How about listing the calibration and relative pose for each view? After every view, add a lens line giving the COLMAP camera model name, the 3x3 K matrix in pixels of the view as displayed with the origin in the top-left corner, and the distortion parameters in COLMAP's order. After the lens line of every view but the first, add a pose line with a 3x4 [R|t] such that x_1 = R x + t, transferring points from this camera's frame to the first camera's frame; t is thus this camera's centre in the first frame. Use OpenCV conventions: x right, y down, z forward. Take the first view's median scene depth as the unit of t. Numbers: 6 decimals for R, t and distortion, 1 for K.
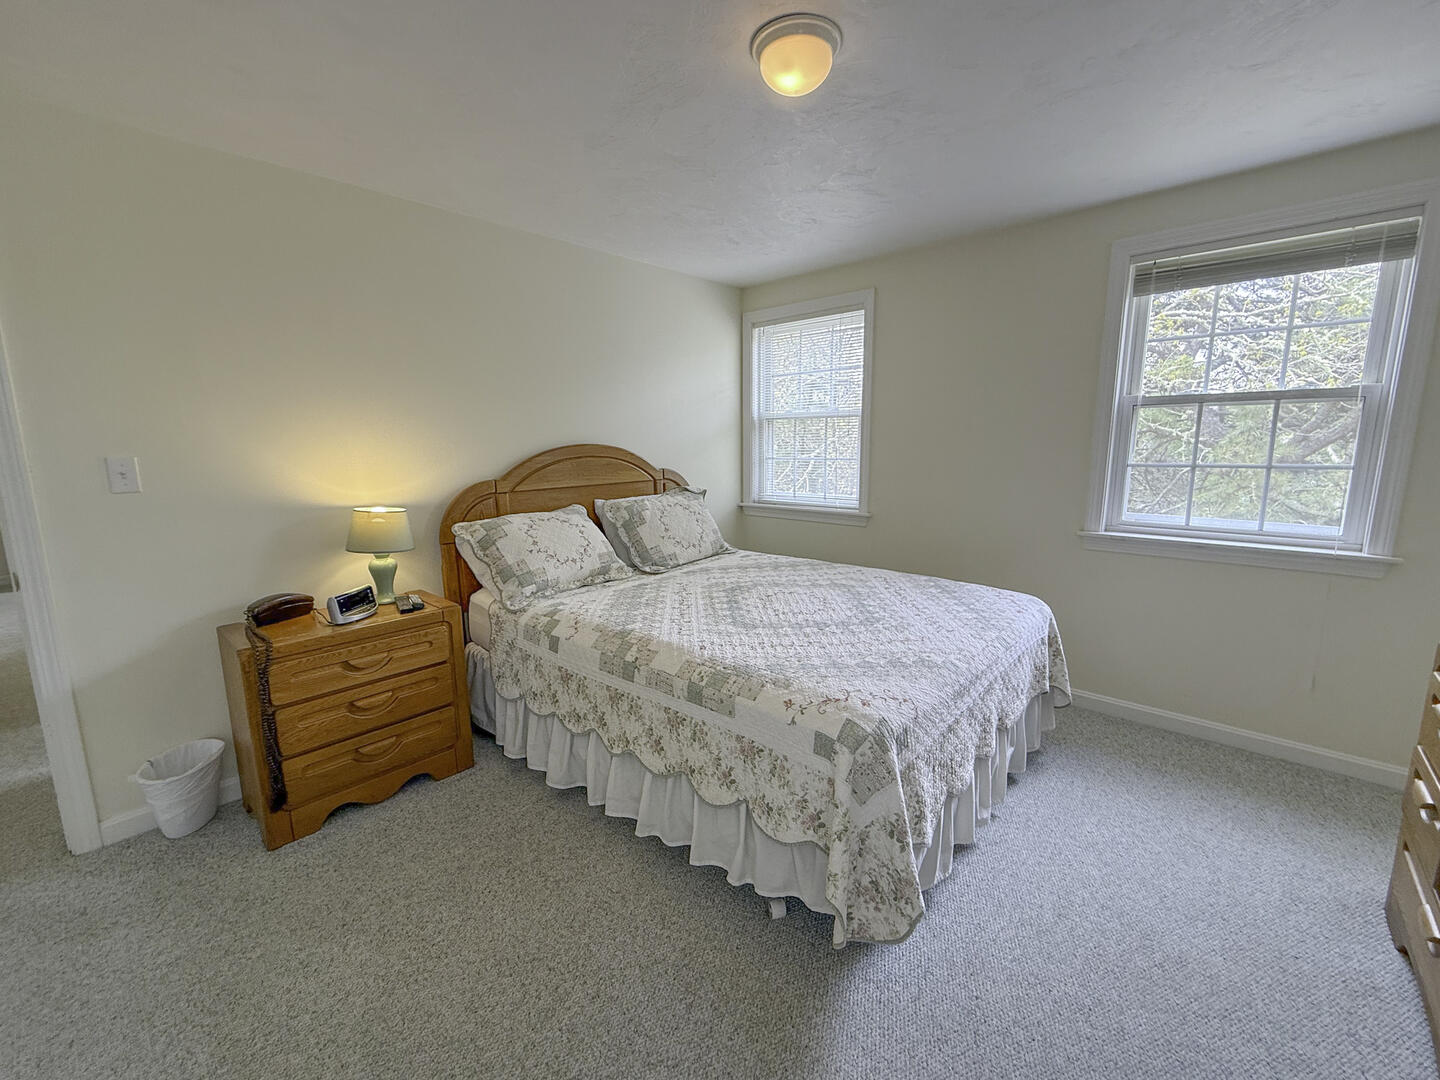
lens RADIAL K [[598.7, 0, 720.3], [0, 598.7, 541.7], [0, 0, 1]] dist [0.000178, 0.000074]
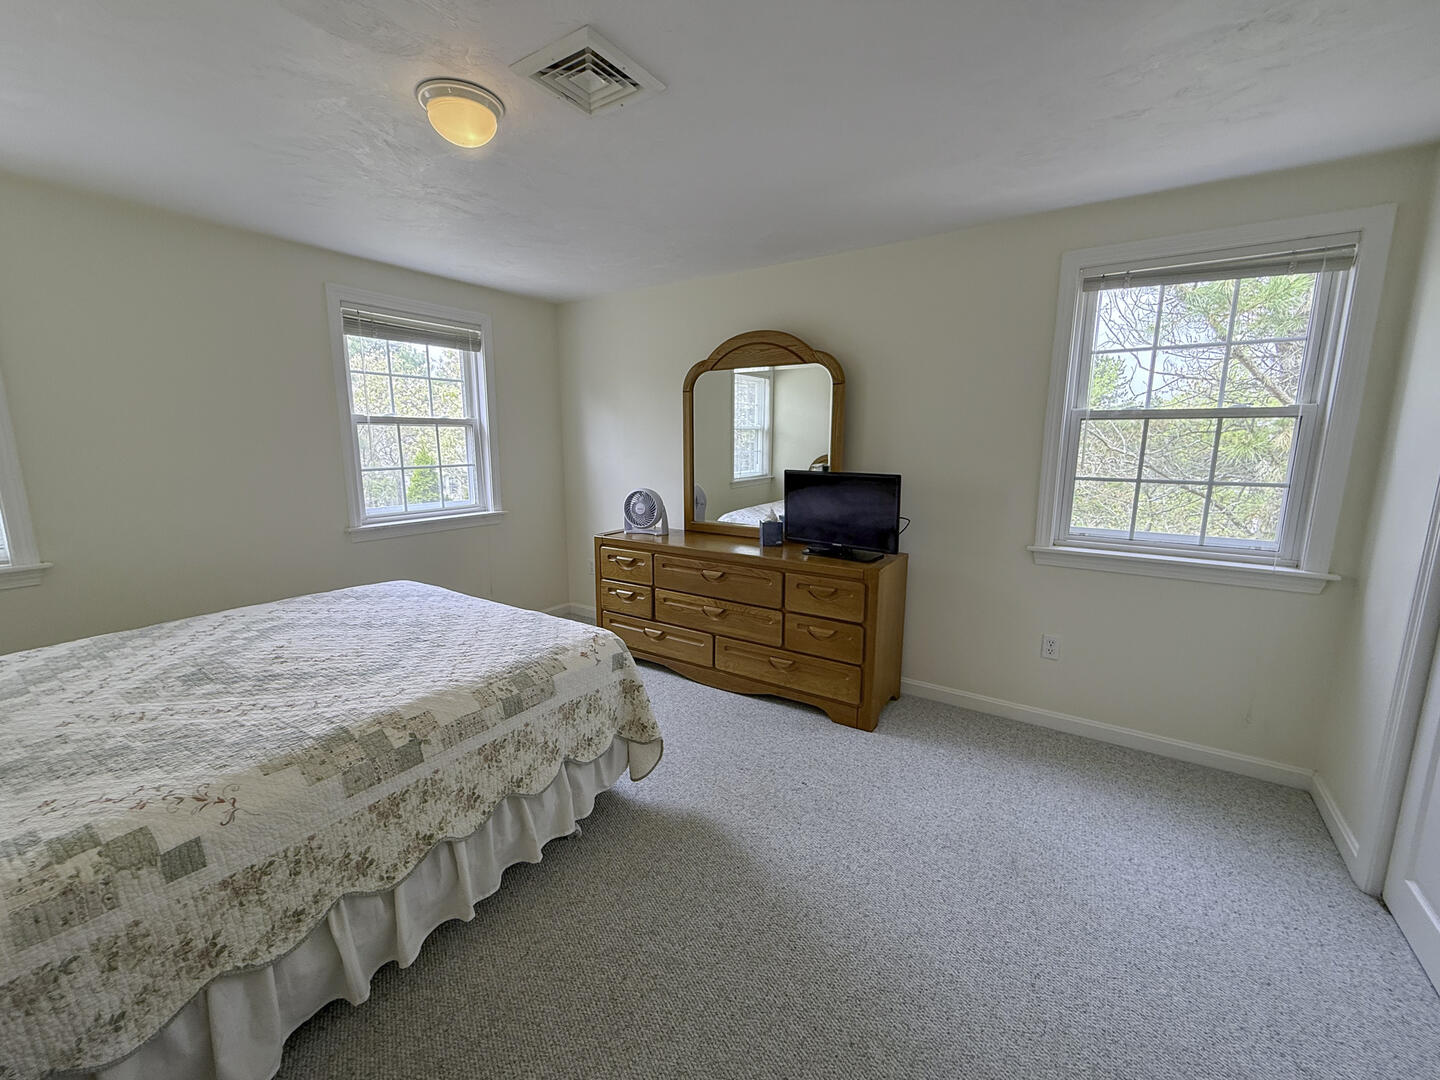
lens RADIAL K [[598.7, 0, 695.1], [0, 598.7, 543.2], [0, 0, 1]] dist [0.000178, 0.000074]
pose [[-0.123358, -0.164312, 0.978665, -0.883516], [0.166498, 0.968790, 0.183640, -0.128263], [-0.978295, 0.185599, -0.092150, 0.633493]]
